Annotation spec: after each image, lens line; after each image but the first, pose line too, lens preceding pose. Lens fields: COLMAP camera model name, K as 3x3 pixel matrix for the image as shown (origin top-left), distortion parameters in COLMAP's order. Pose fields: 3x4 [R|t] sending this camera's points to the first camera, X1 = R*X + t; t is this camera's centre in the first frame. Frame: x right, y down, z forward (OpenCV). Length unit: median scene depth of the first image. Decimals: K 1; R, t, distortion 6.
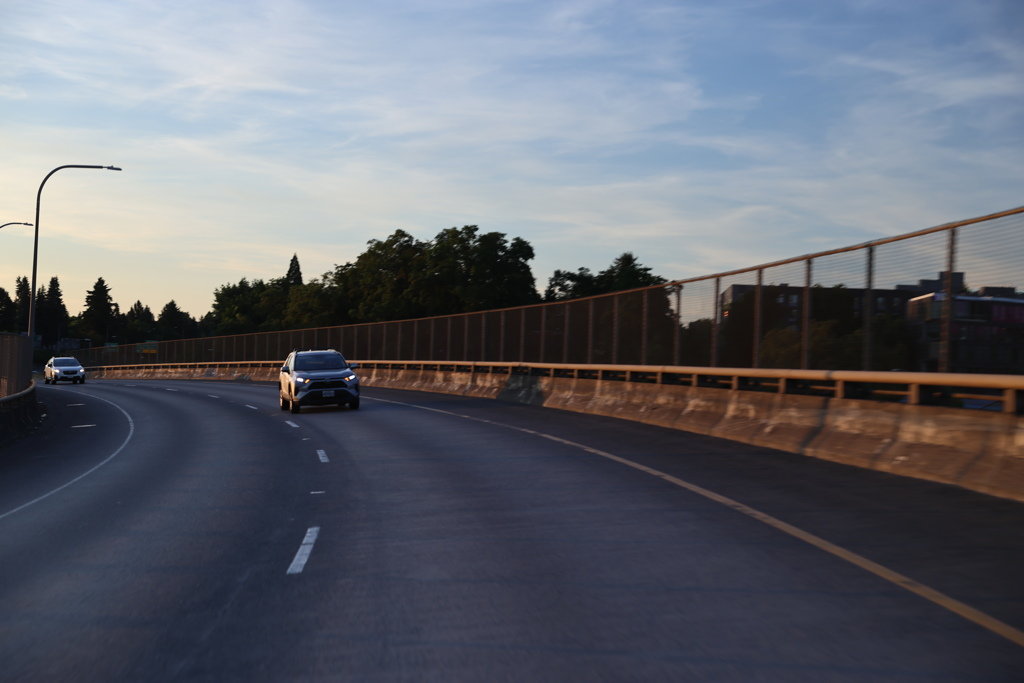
lens RADIAL K [[1702.4, 0, 511.4], [0, 1702.4, 358.6], [0, 0, 1]] dist [0.204927, 0.000000]
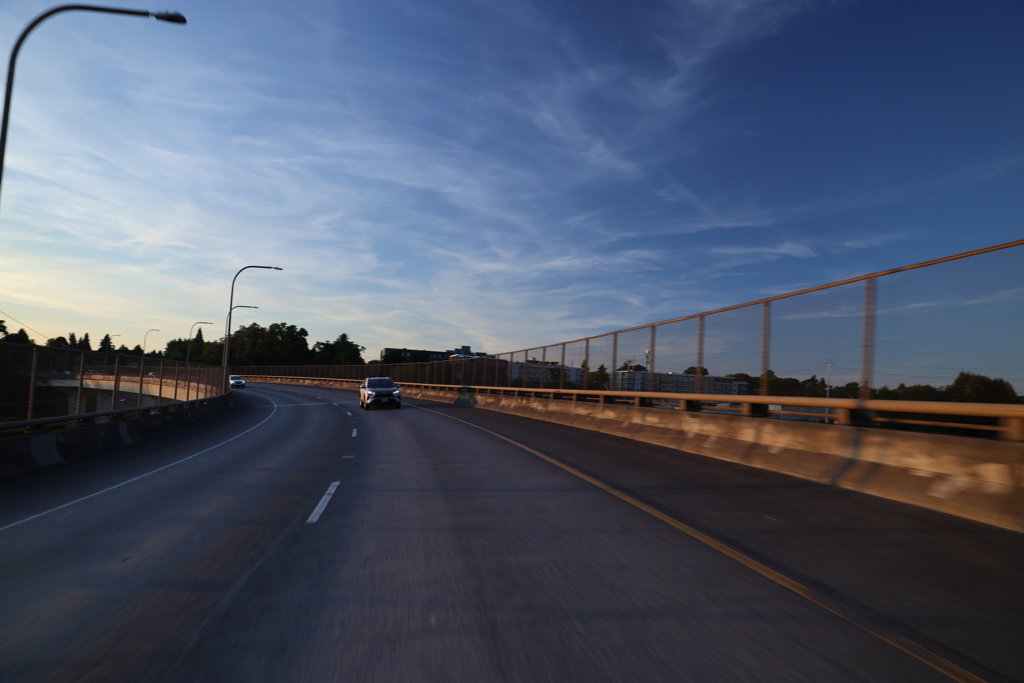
lens RADIAL K [[819.1, 0, 534.5], [0, 819.1, 335.1], [0, 0, 1]] dist [-0.114144, 0.076885]
pose [[0.954395, 0.035433, 0.296437, -0.022348], [-0.020543, 0.998373, -0.053196, -0.001808], [-0.297839, 0.044680, 0.953570, -0.253897]]
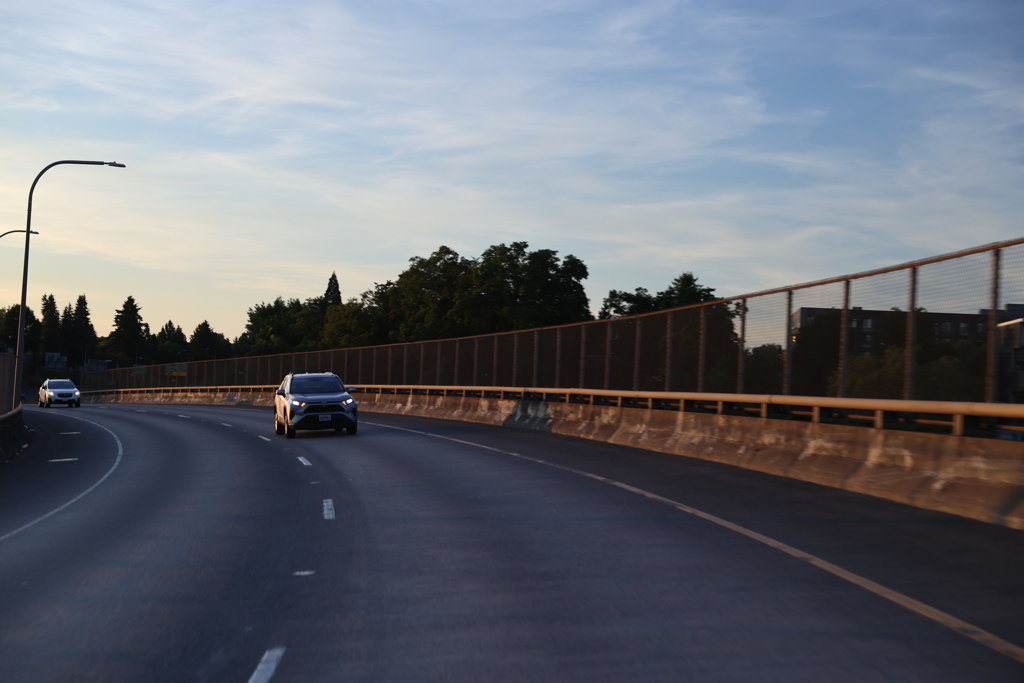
lens RADIAL K [[1774.9, 0, 516.6], [0, 1774.9, 349.4], [0, 0, 1]] dist [0.237529, 0.000000]
pose [[0.999655, 0.008438, -0.024892, -0.000903], [-0.008935, 0.999761, -0.019942, 0.000103], [0.024718, 0.020158, 0.999491, 0.026048]]
